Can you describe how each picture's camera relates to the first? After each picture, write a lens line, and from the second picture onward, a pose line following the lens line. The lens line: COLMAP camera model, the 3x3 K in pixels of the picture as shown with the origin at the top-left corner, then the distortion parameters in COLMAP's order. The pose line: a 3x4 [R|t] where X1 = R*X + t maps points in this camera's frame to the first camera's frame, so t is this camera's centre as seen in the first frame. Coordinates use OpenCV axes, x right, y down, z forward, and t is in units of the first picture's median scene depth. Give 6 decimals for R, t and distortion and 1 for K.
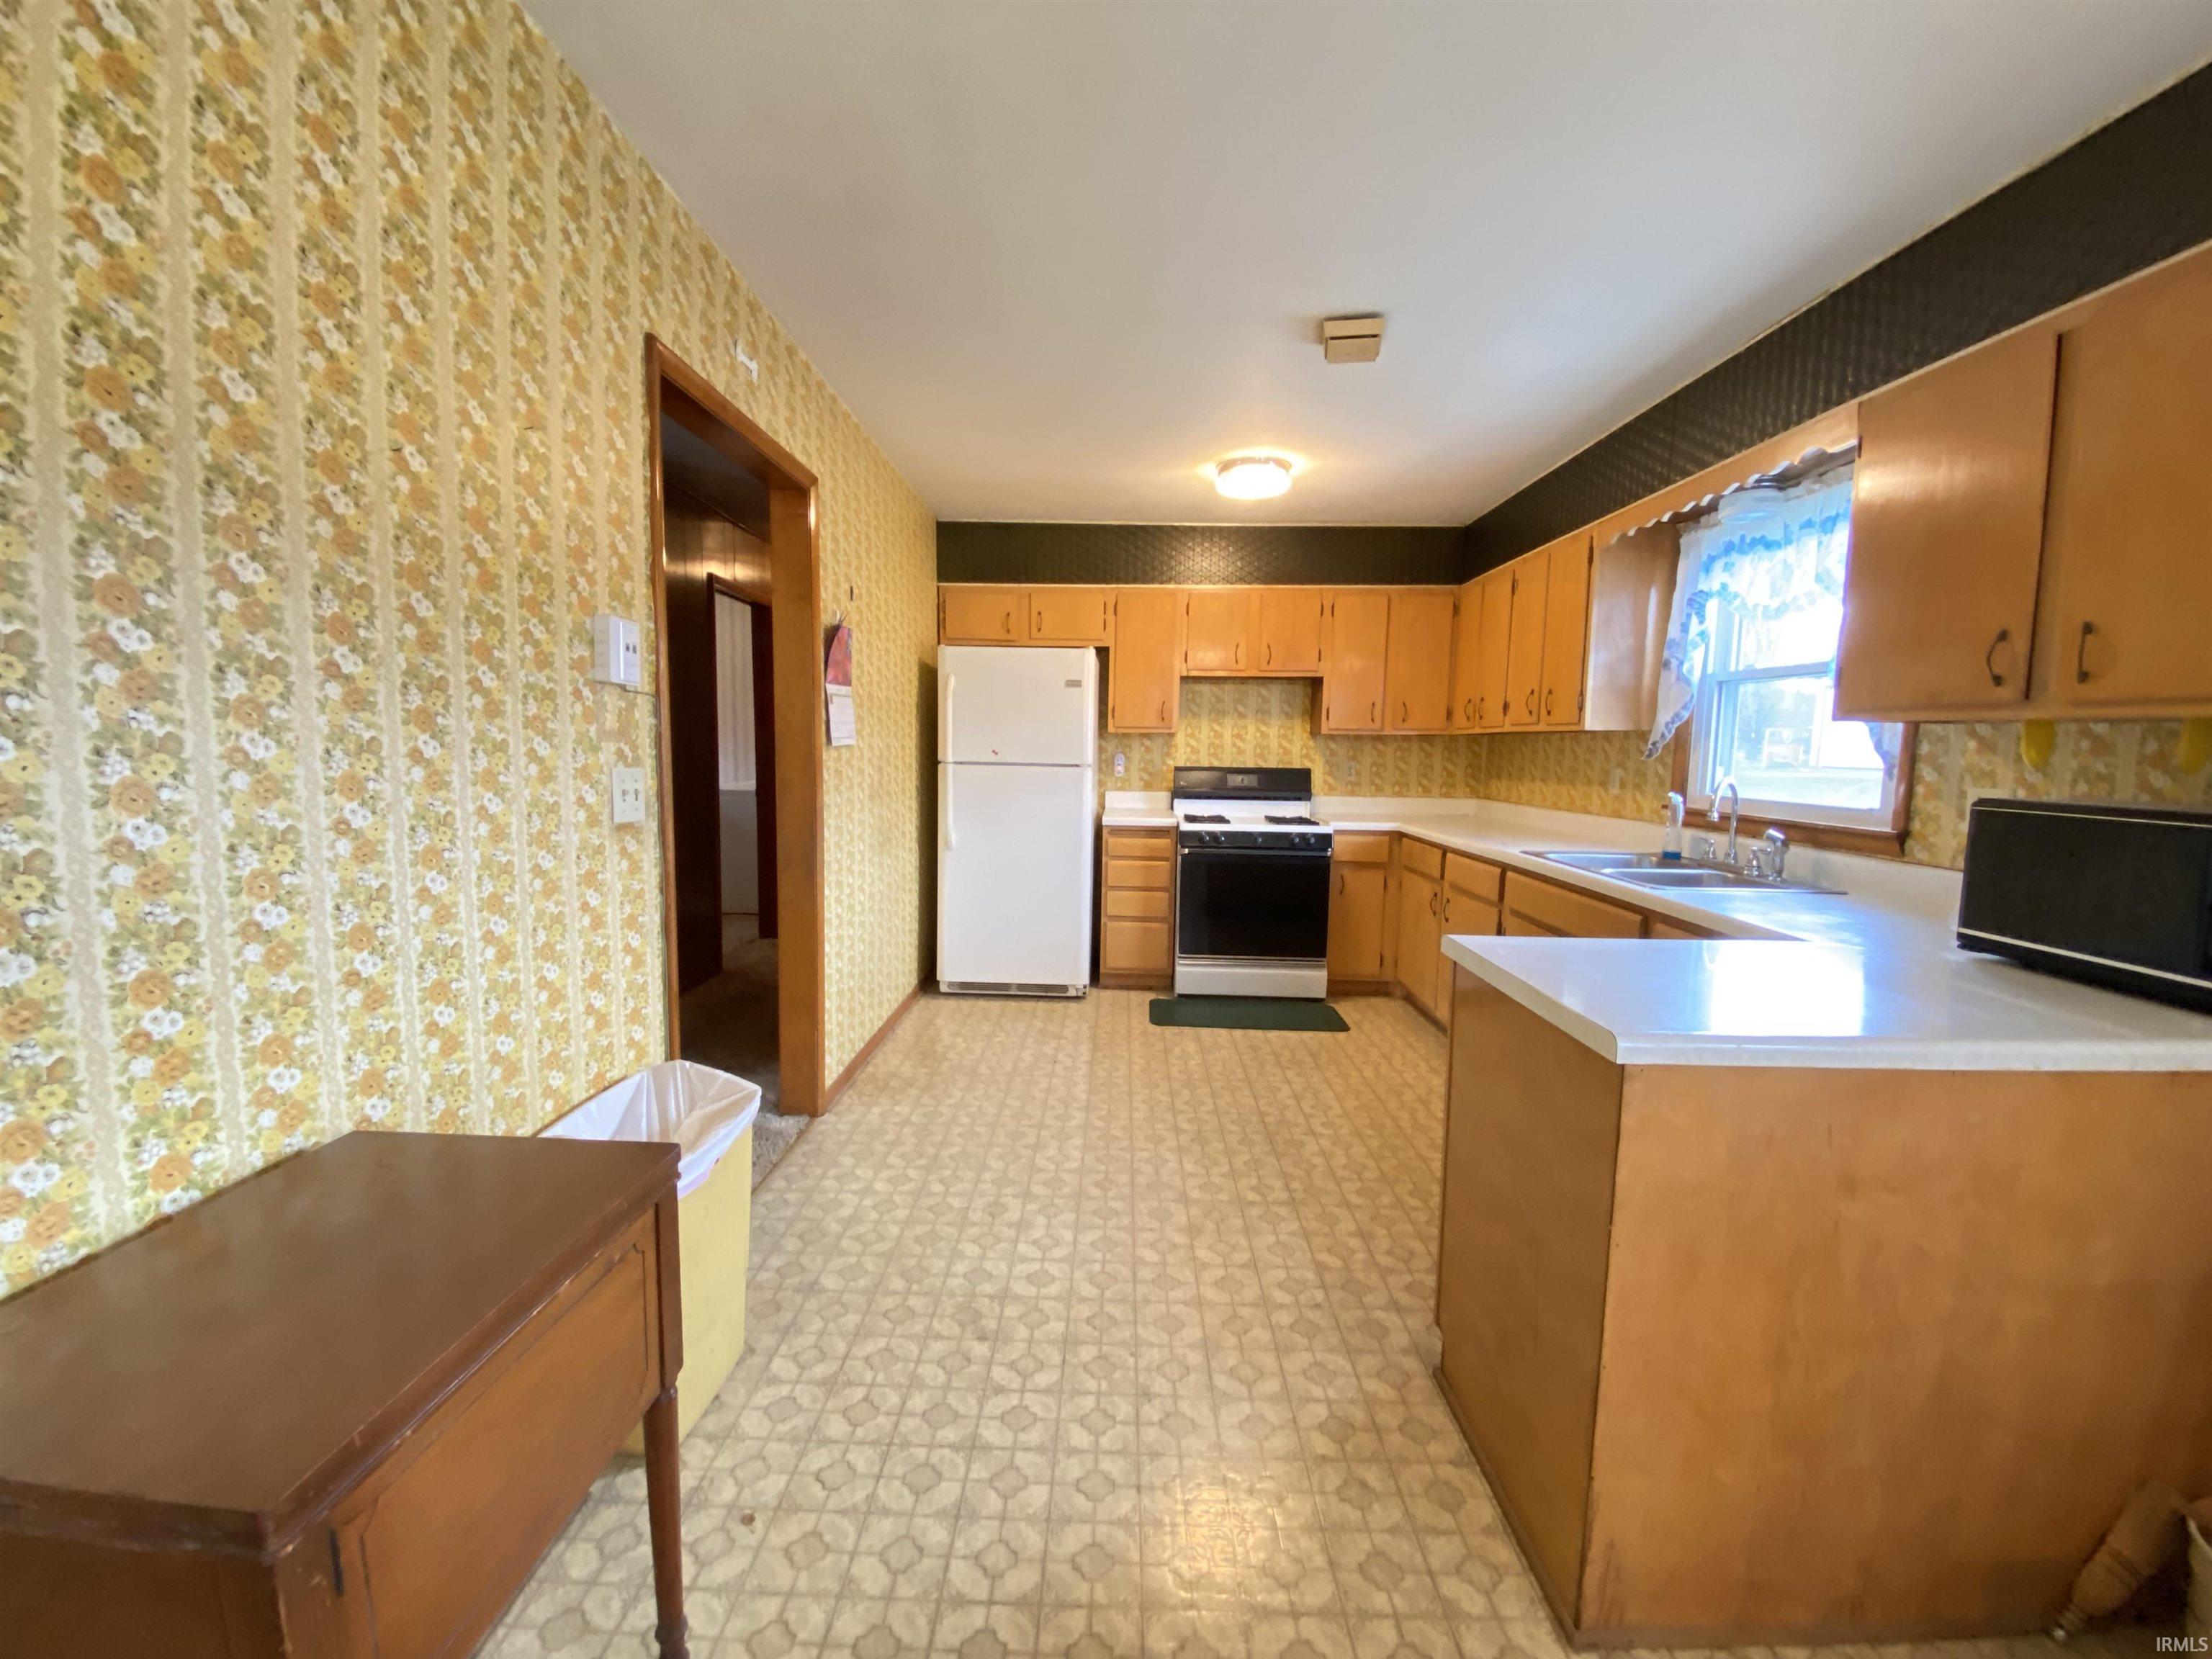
lens RADIAL K [[884.2, 0, 1099.3], [0, 884.2, 839.3], [0, 0, 1]] dist [0.031239, -0.025598]
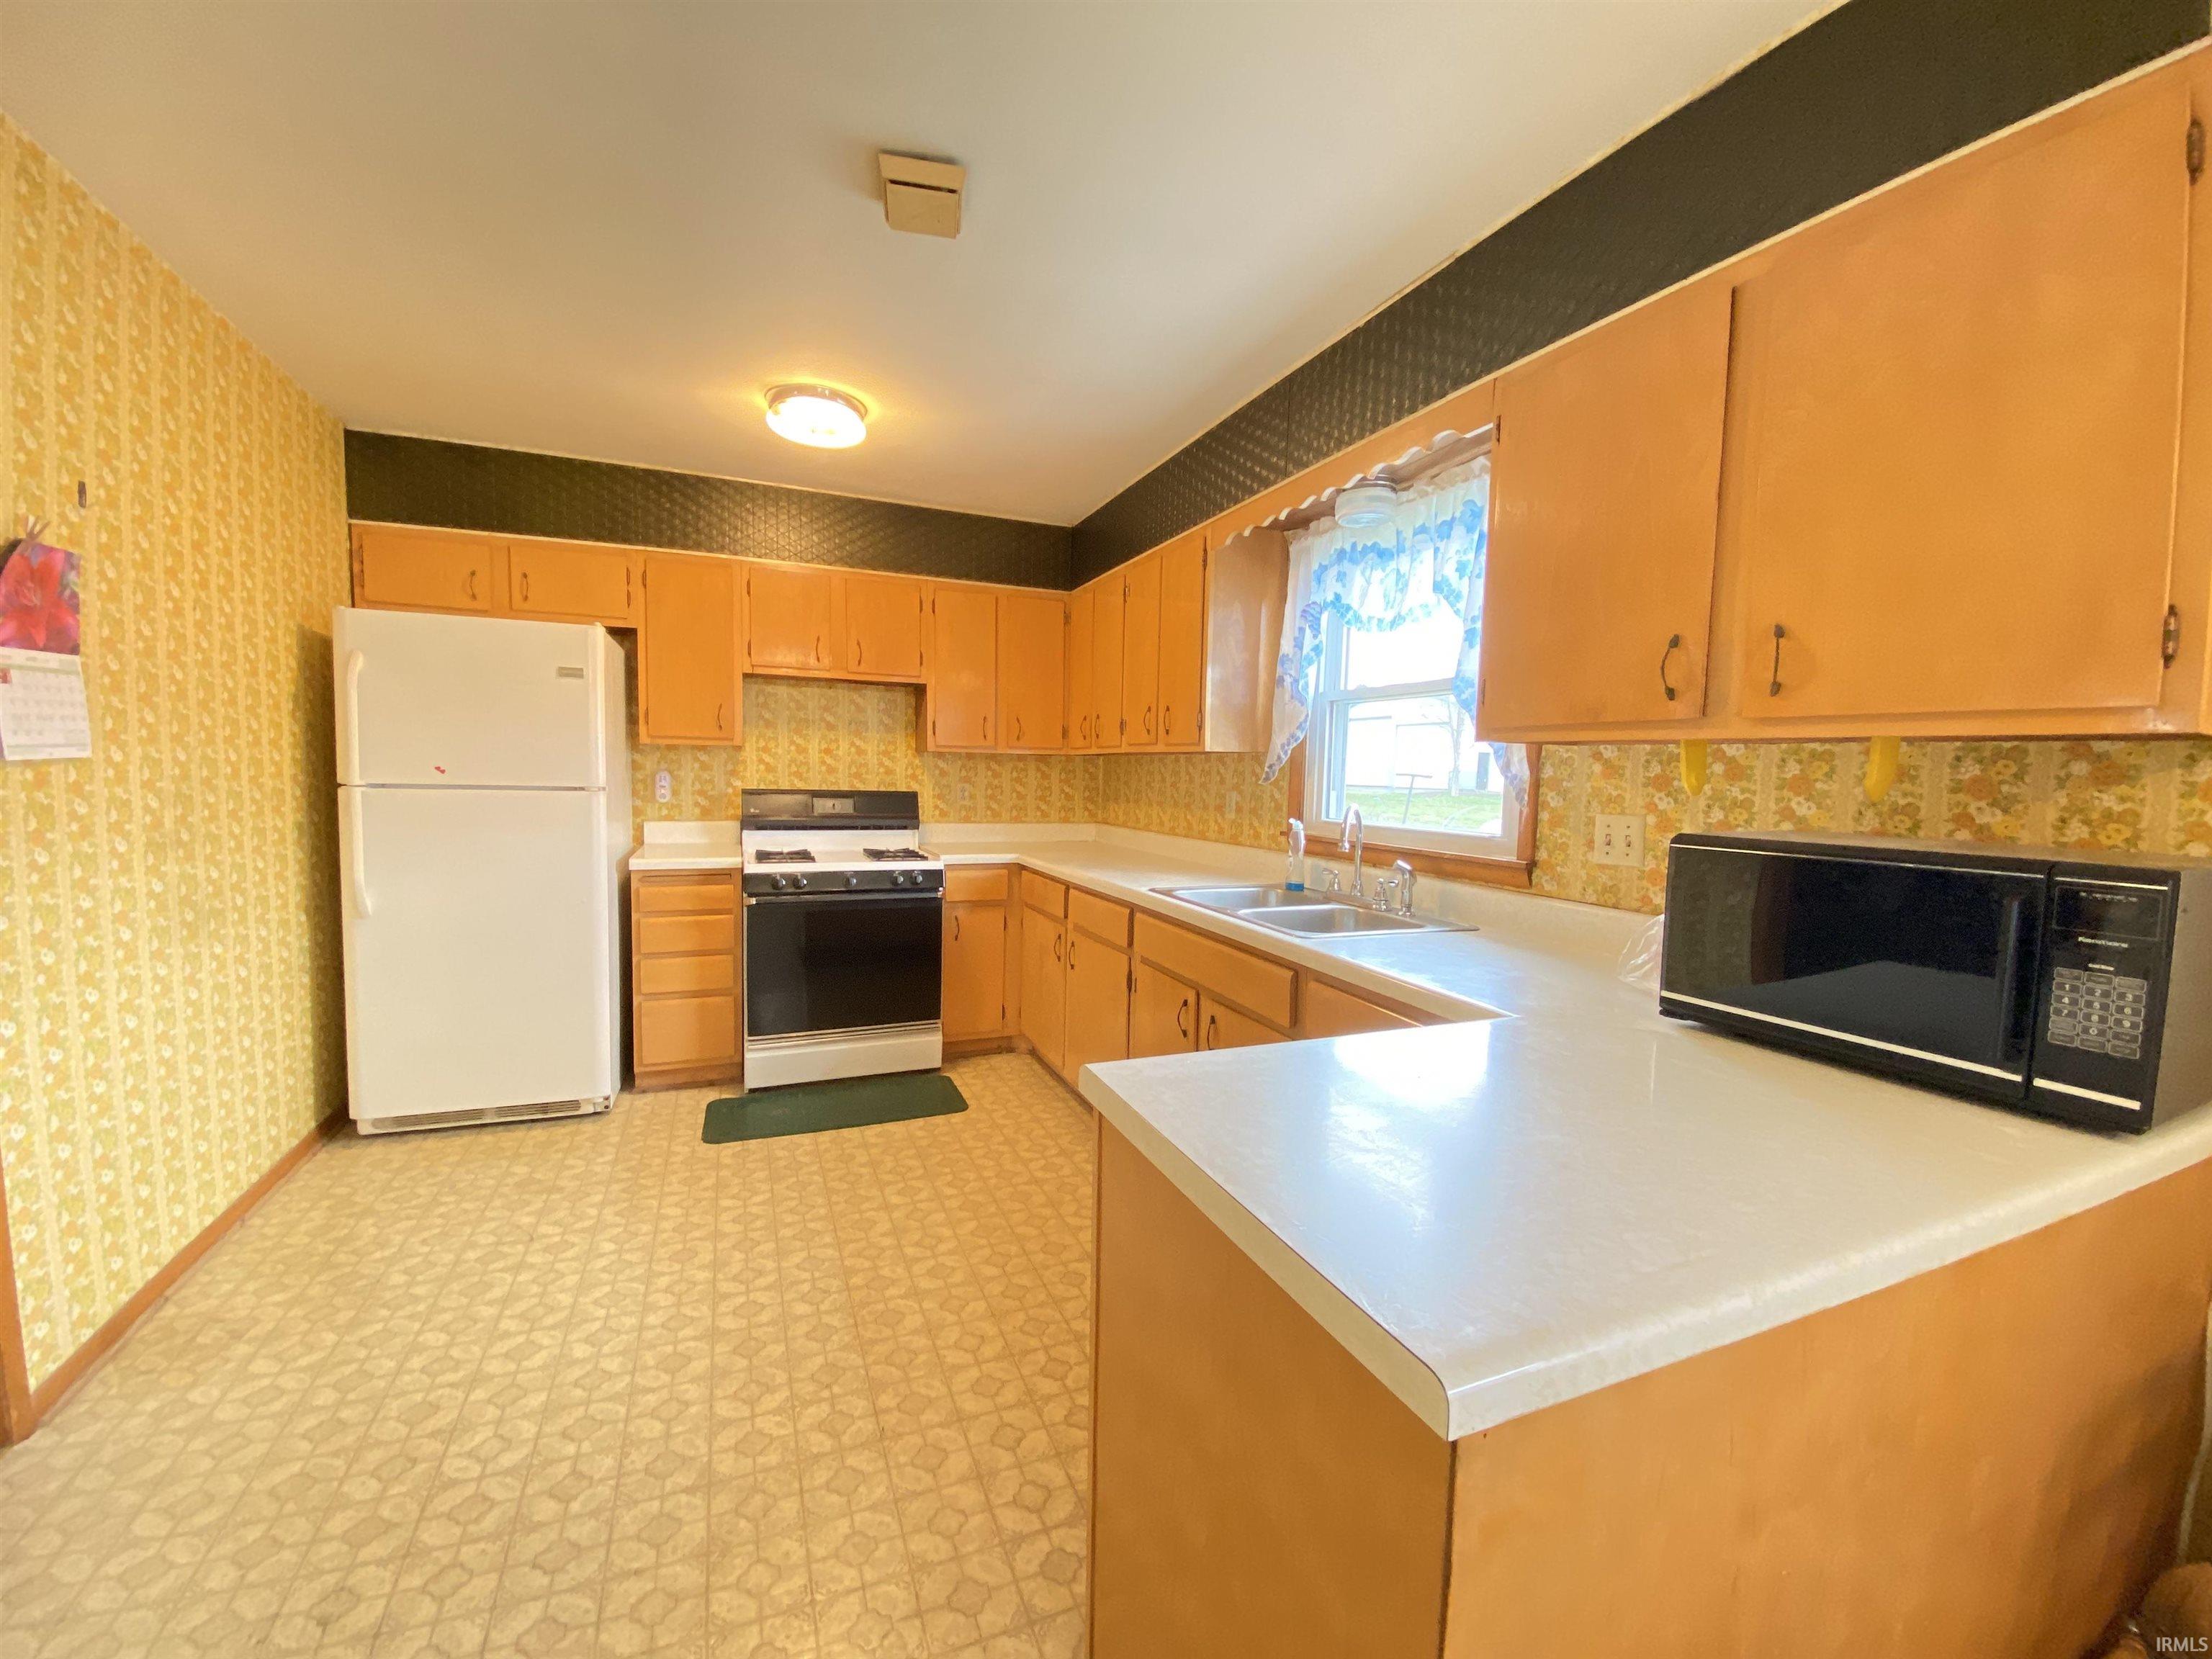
lens RADIAL K [[884.2, 0, 1099.3], [0, 884.2, 839.3], [0, 0, 1]] dist [0.031239, -0.025598]
pose [[0.914546, -0.026258, 0.403629, 0.075884], [0.035043, 0.999282, -0.014392, -0.021972], [-0.402962, 0.027306, 0.914809, 0.210668]]
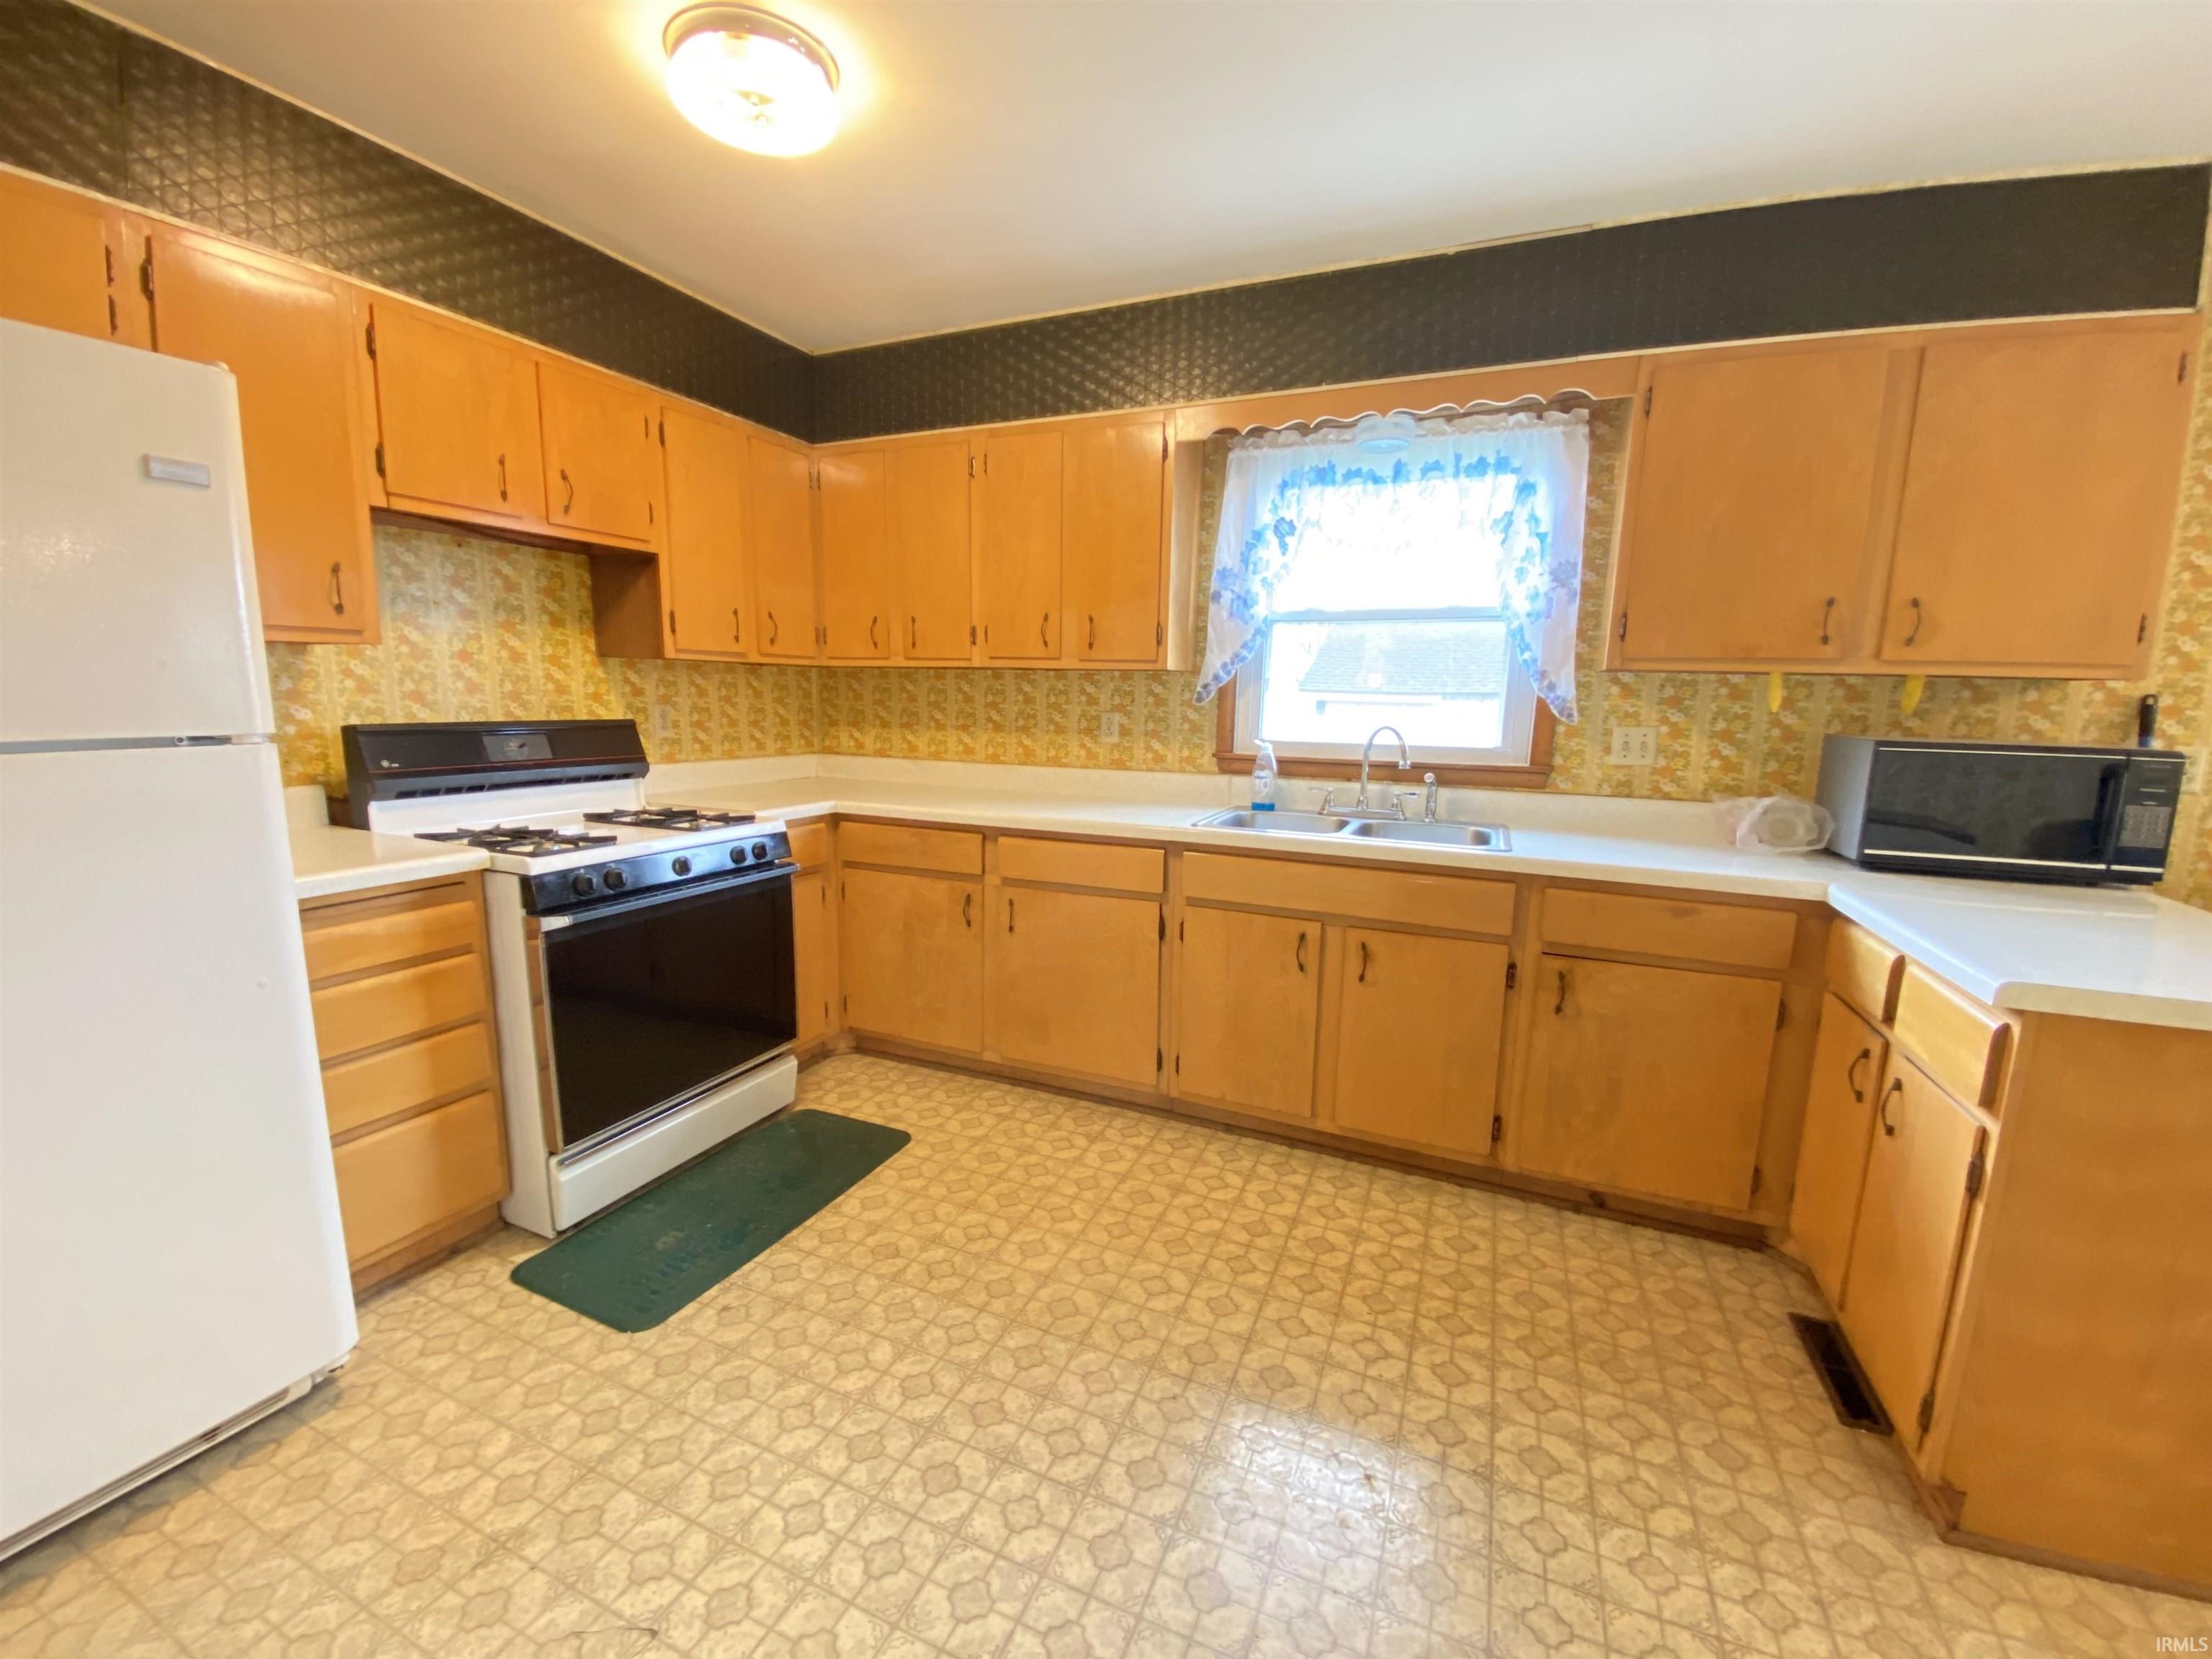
lens RADIAL K [[893.2, 0, 1099.1], [0, 893.2, 840.4], [0, 0, 1]] dist [0.030947, -0.025923]
pose [[0.377648, -0.155195, 0.912851, -0.250318], [0.084528, 0.987516, 0.132920, -0.075840], [-0.922083, 0.026965, 0.386051, 0.701137]]
